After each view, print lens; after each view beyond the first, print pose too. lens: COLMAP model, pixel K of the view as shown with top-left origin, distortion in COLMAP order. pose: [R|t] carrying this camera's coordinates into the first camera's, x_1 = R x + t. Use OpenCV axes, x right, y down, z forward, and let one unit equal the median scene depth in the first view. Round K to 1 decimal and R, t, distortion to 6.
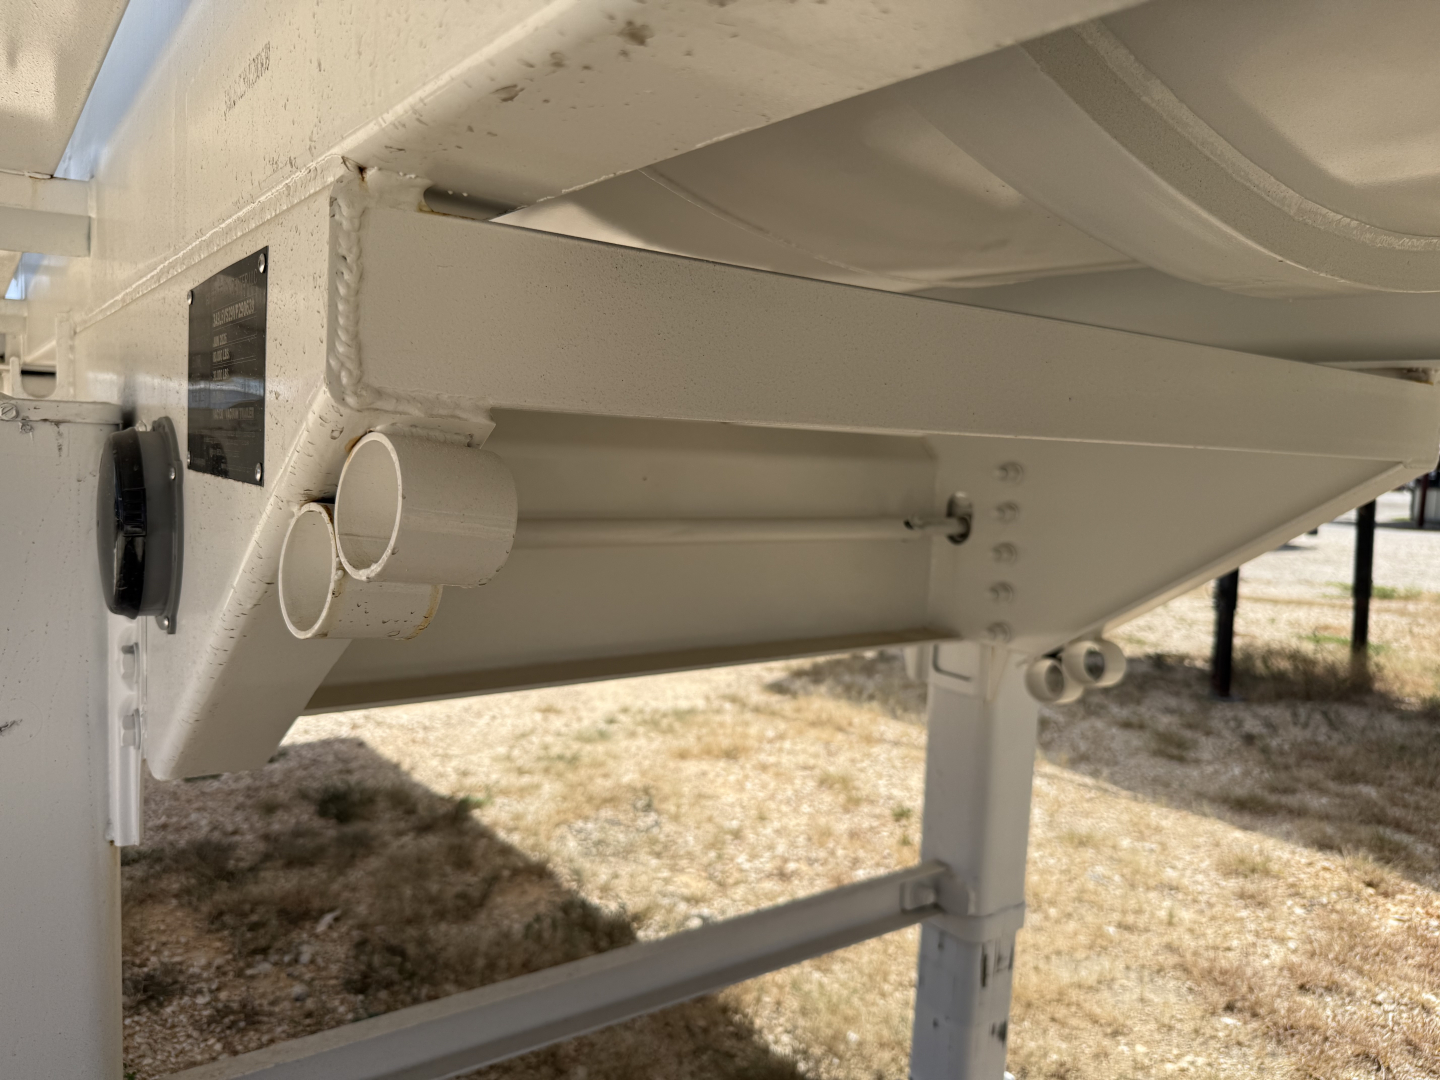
lens RADIAL K [[1017.5, 0, 720.0], [0, 1017.5, 540.0], [0, 0, 1]] dist [0.041889, -0.067146]
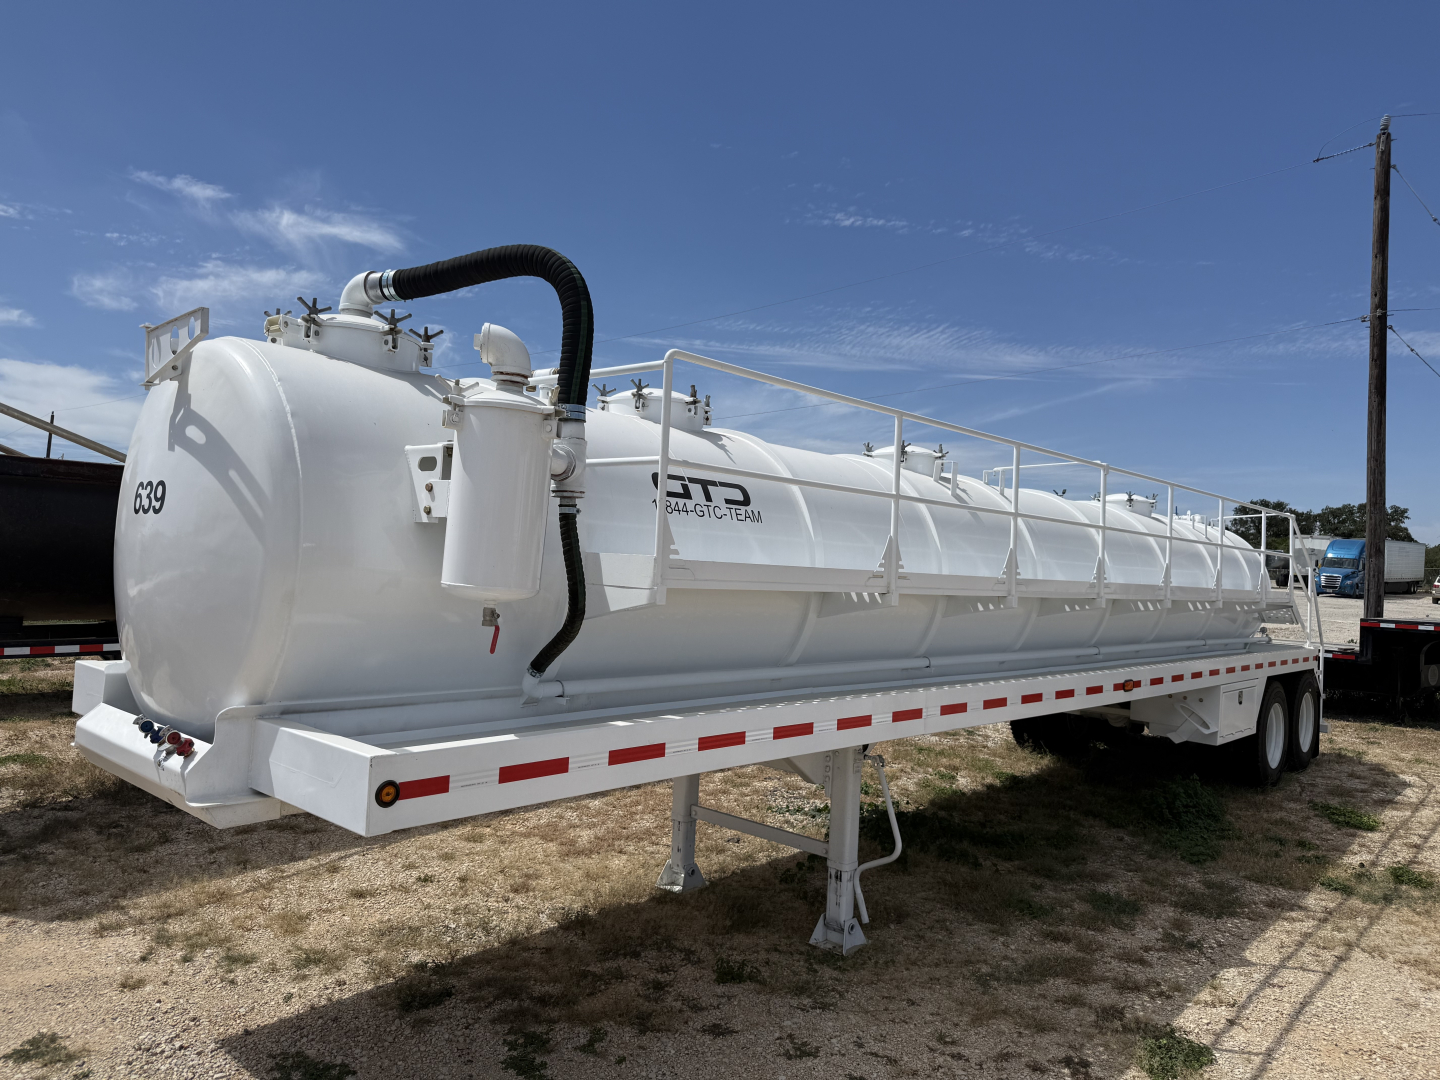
lens RADIAL K [[1017.5, 0, 720.0], [0, 1017.5, 540.0], [0, 0, 1]] dist [0.041889, -0.067146]
pose [[-0.200228, -0.037947, 0.979014, -1.990029], [0.042714, 0.997961, 0.047417, -0.488744], [-0.978818, 0.051312, -0.198199, 0.873360]]
